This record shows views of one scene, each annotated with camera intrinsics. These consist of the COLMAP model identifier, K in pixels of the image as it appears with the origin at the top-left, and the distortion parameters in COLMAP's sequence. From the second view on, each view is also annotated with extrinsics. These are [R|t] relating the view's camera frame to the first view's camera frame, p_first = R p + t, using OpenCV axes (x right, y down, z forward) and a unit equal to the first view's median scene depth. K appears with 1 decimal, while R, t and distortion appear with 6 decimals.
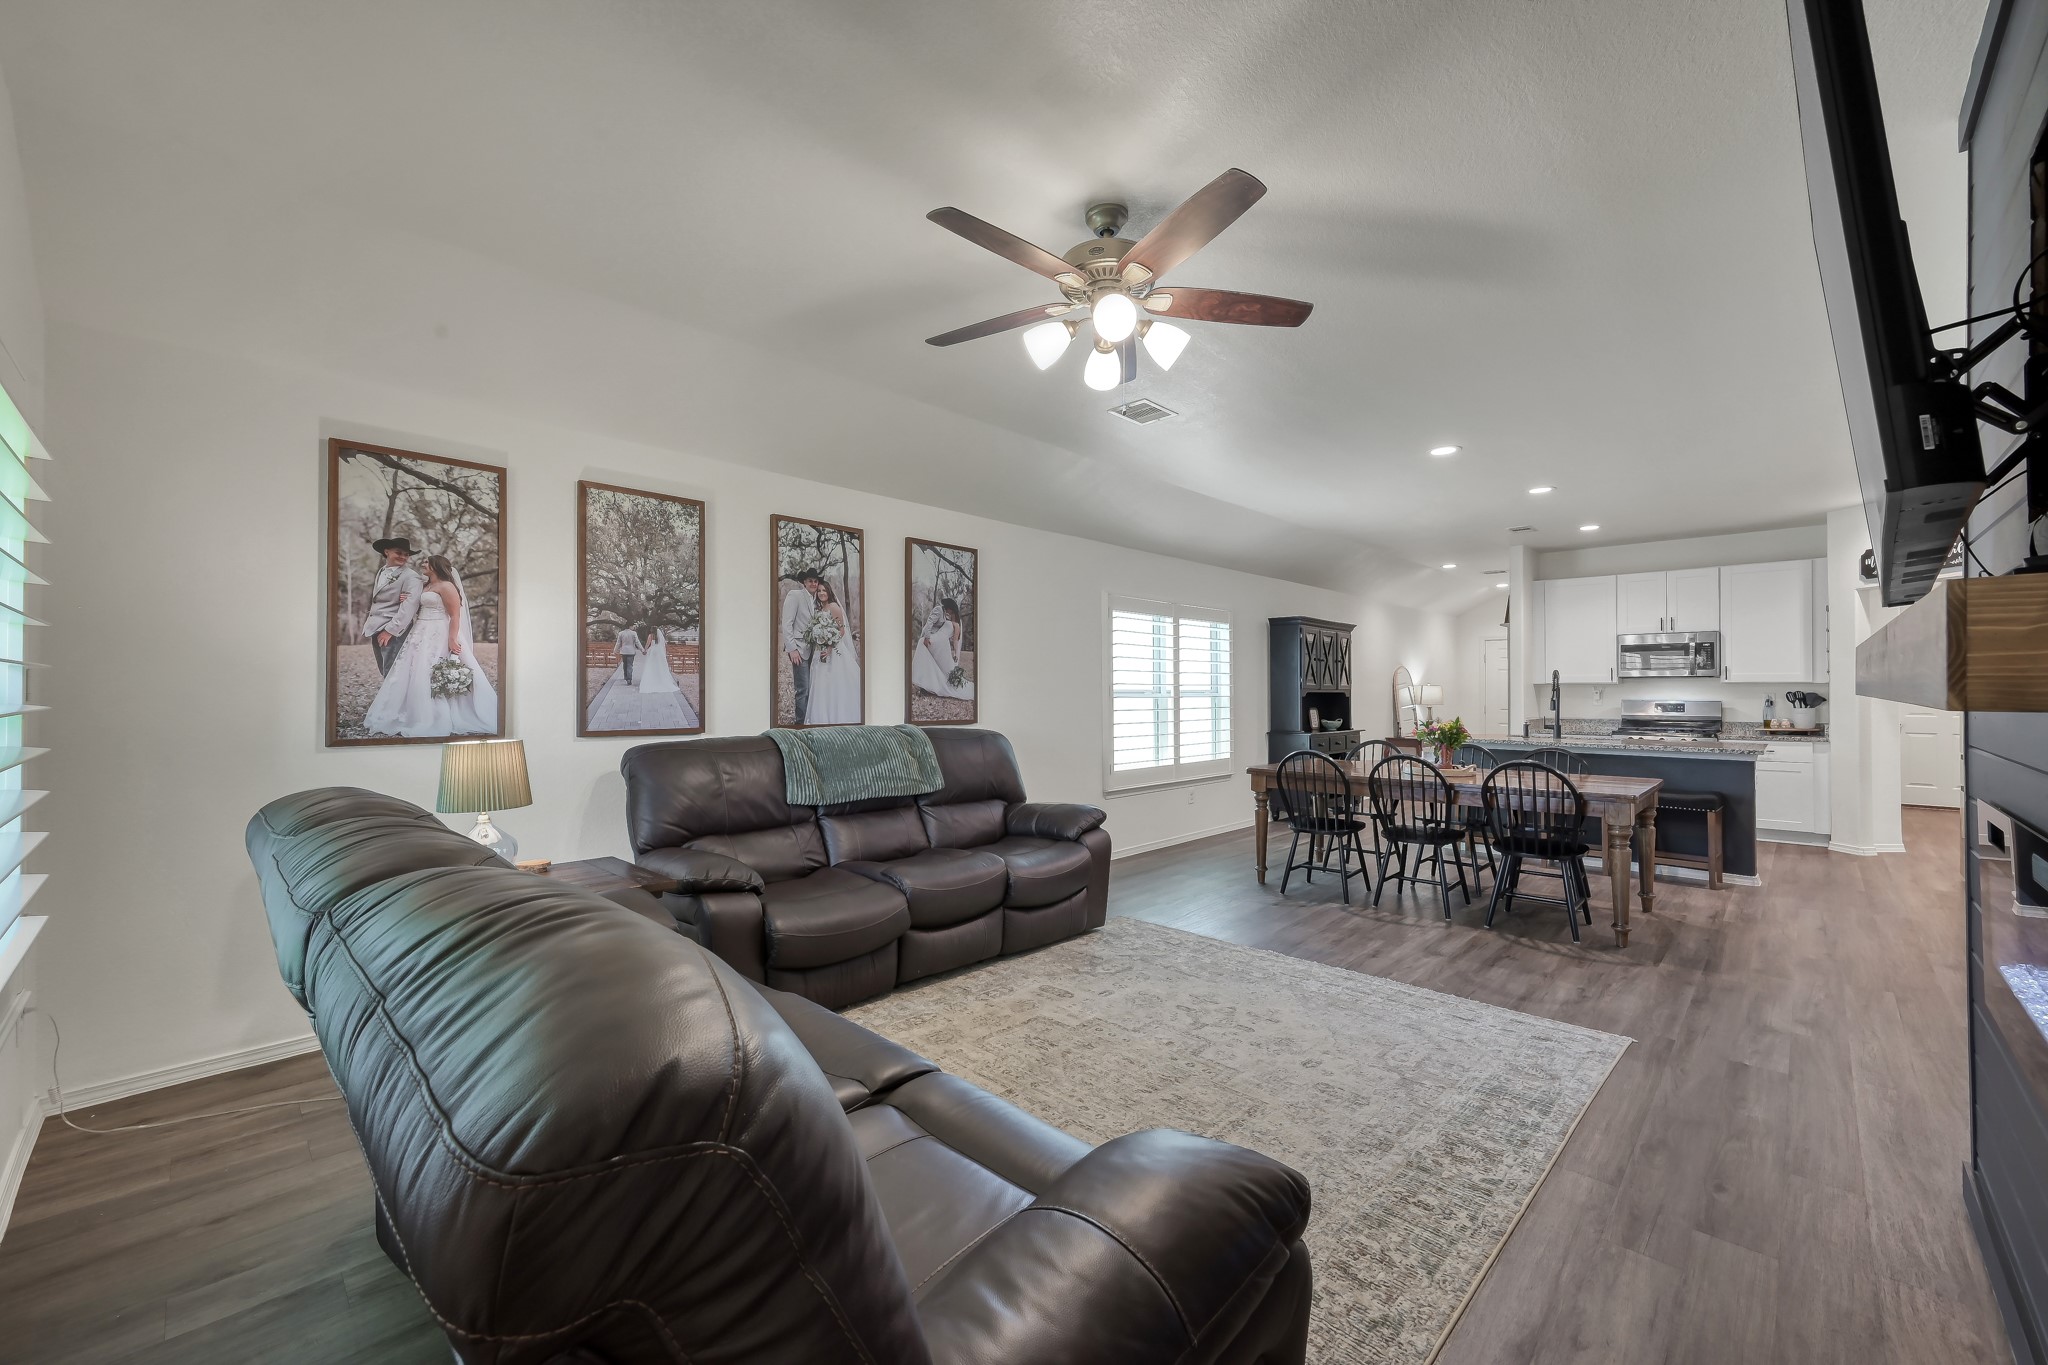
lens RADIAL K [[806.4, 0, 1032.4], [0, 806.4, 686.0], [0, 0, 1]] dist [-0.000759, 0.000389]
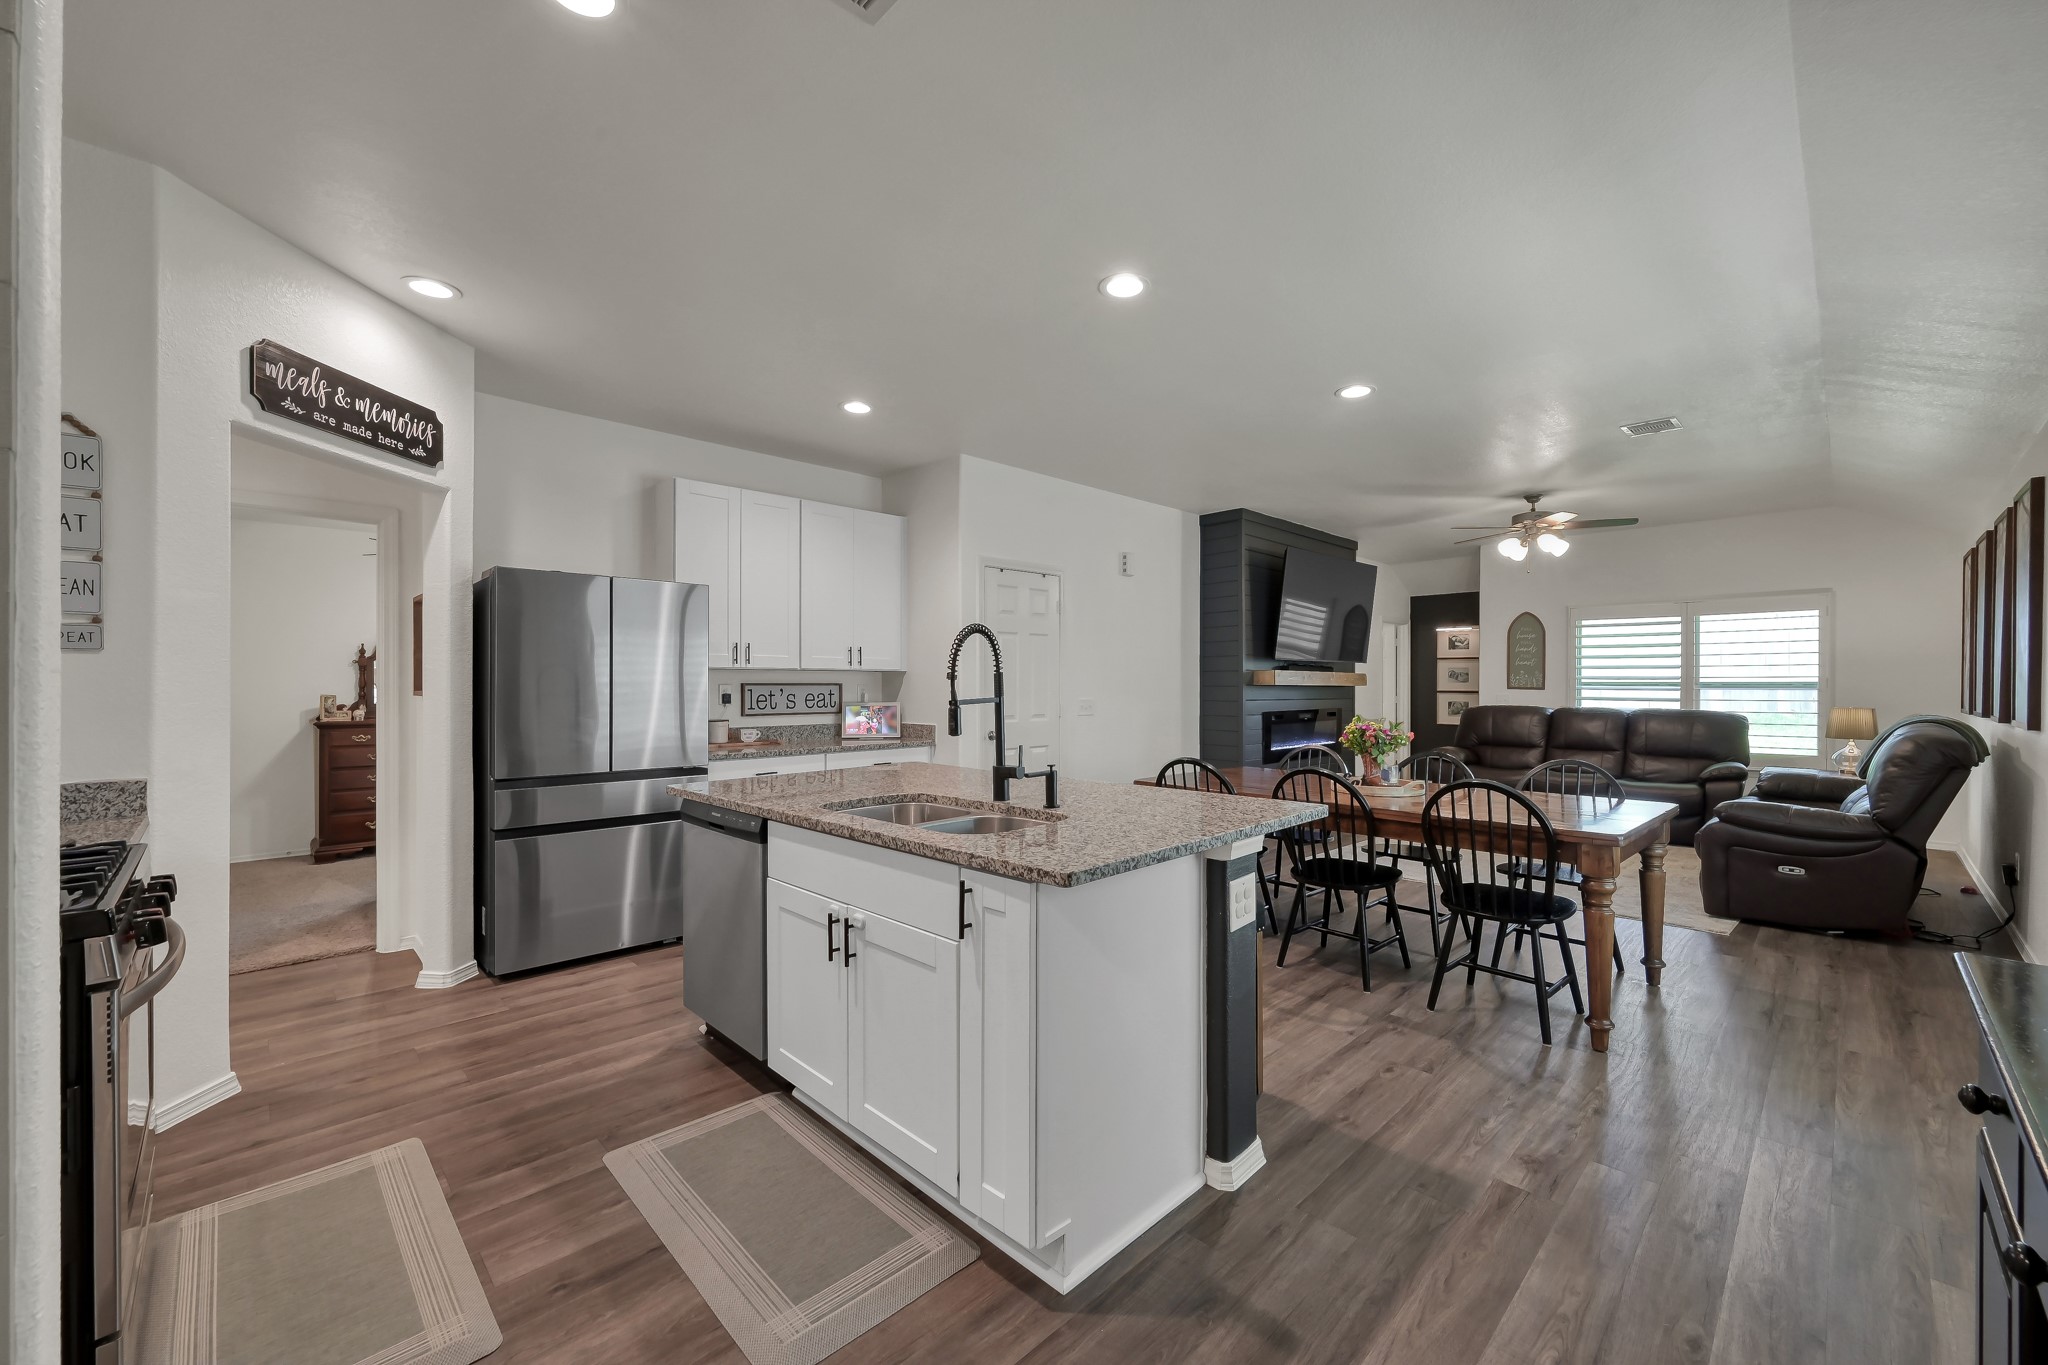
lens RADIAL K [[806.4, 0, 1026.1], [0, 806.4, 685.3], [0, 0, 1]] dist [-0.000759, 0.000389]
pose [[-0.999502, -0.001483, 0.031531, 0.904414], [-0.001670, 0.999981, -0.005905, 0.015732], [-0.031522, -0.005955, -0.999485, 2.017790]]
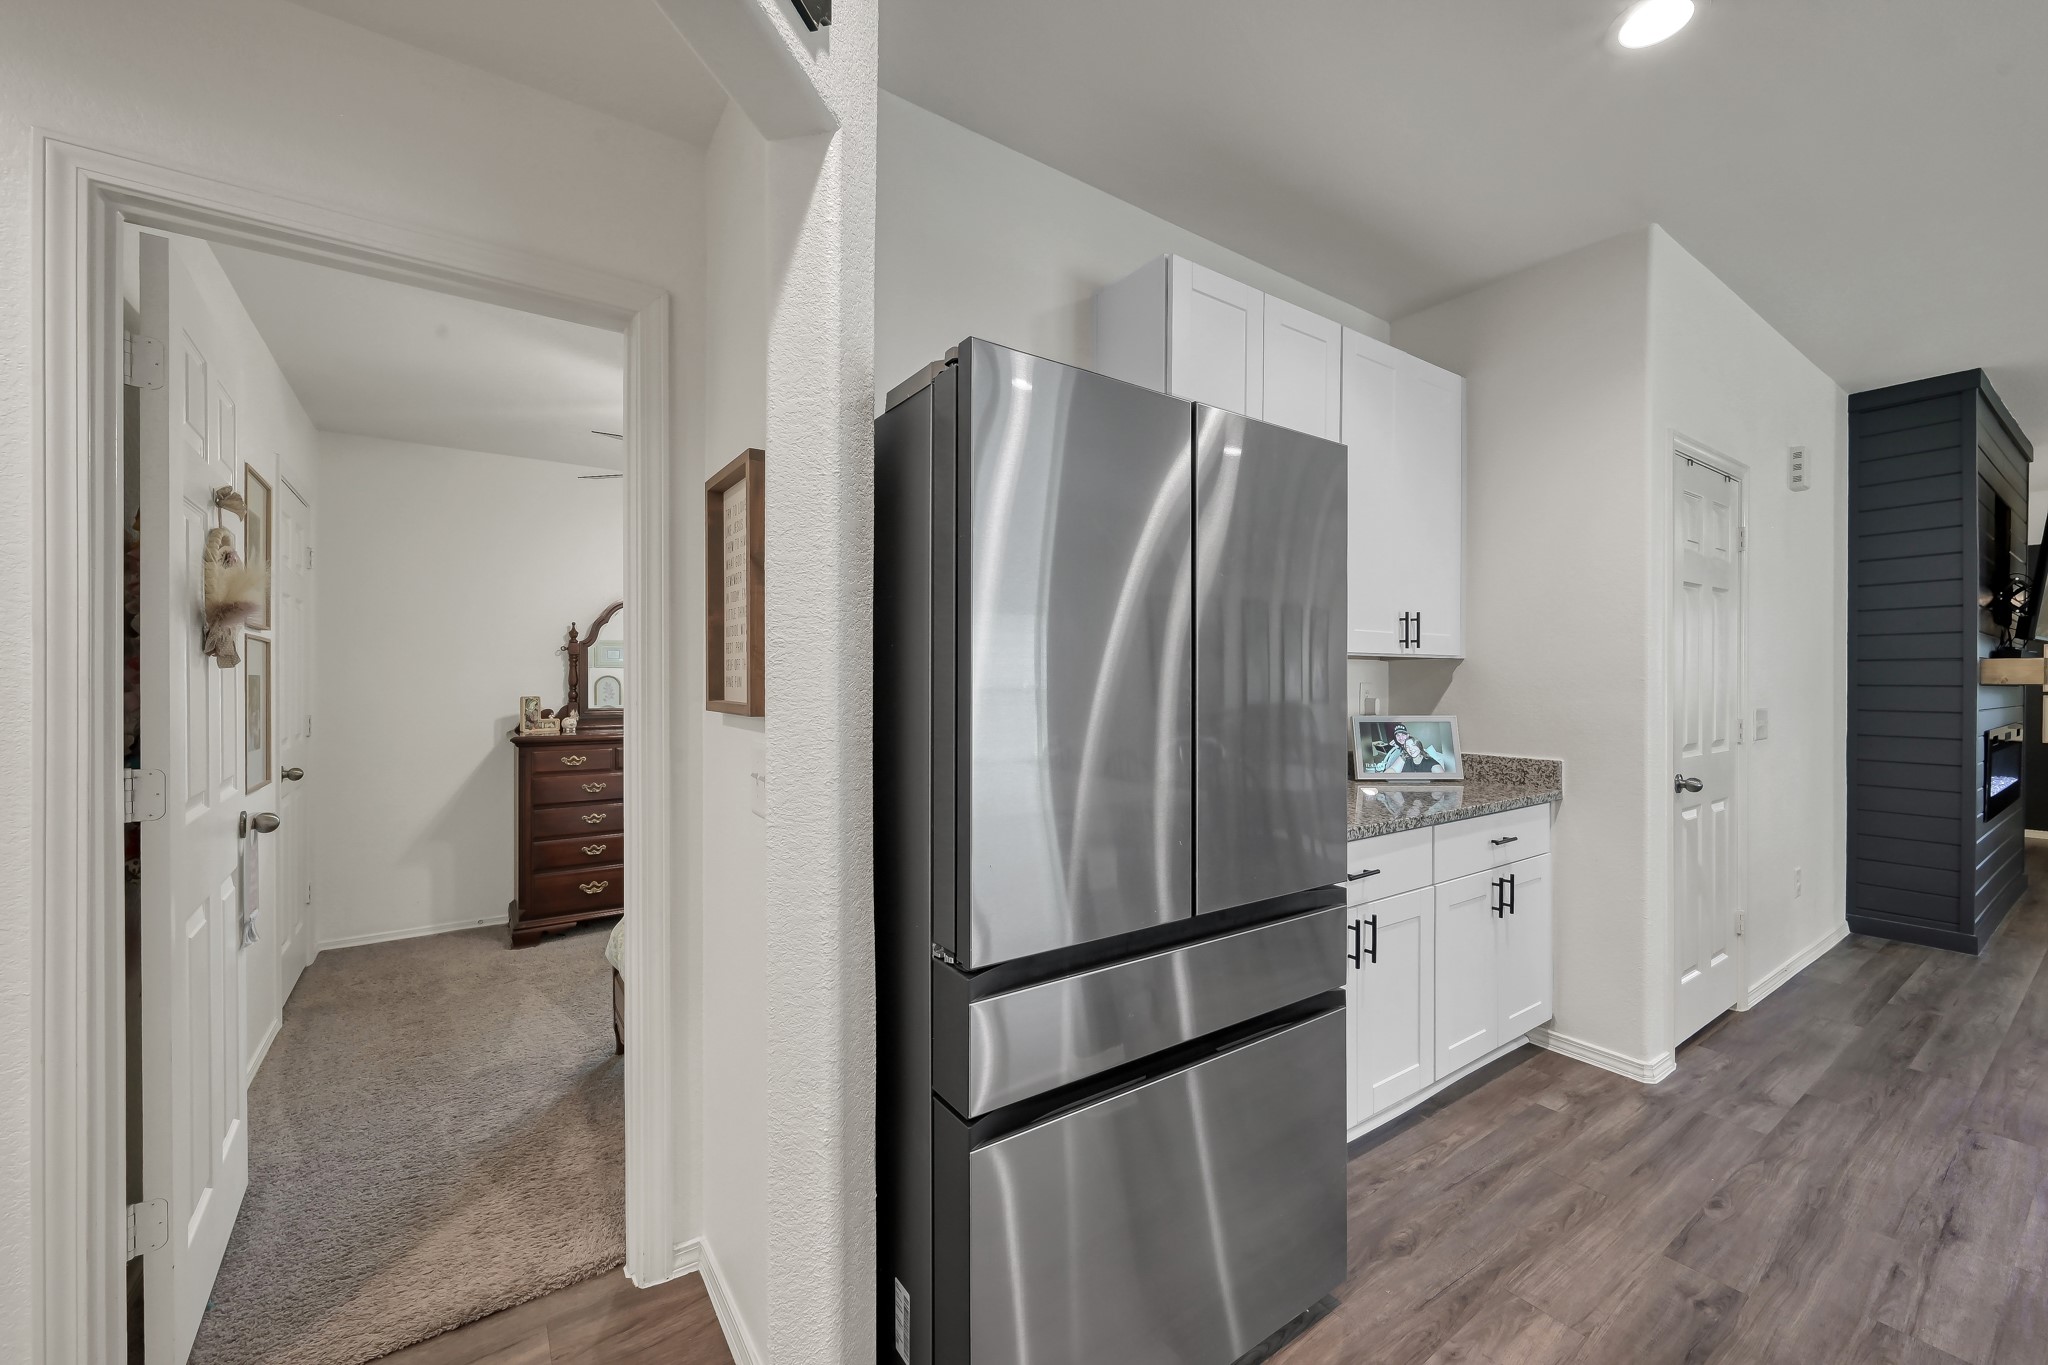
lens RADIAL K [[806.4, 0, 1029.5], [0, 806.4, 683.2], [0, 0, 1]] dist [-0.000759, 0.000389]
pose [[-0.981834, -0.003885, 0.189701, 1.372852], [-0.004295, 0.999989, -0.001751, 0.010128], [-0.189693, -0.002534, -0.981840, 1.509202]]
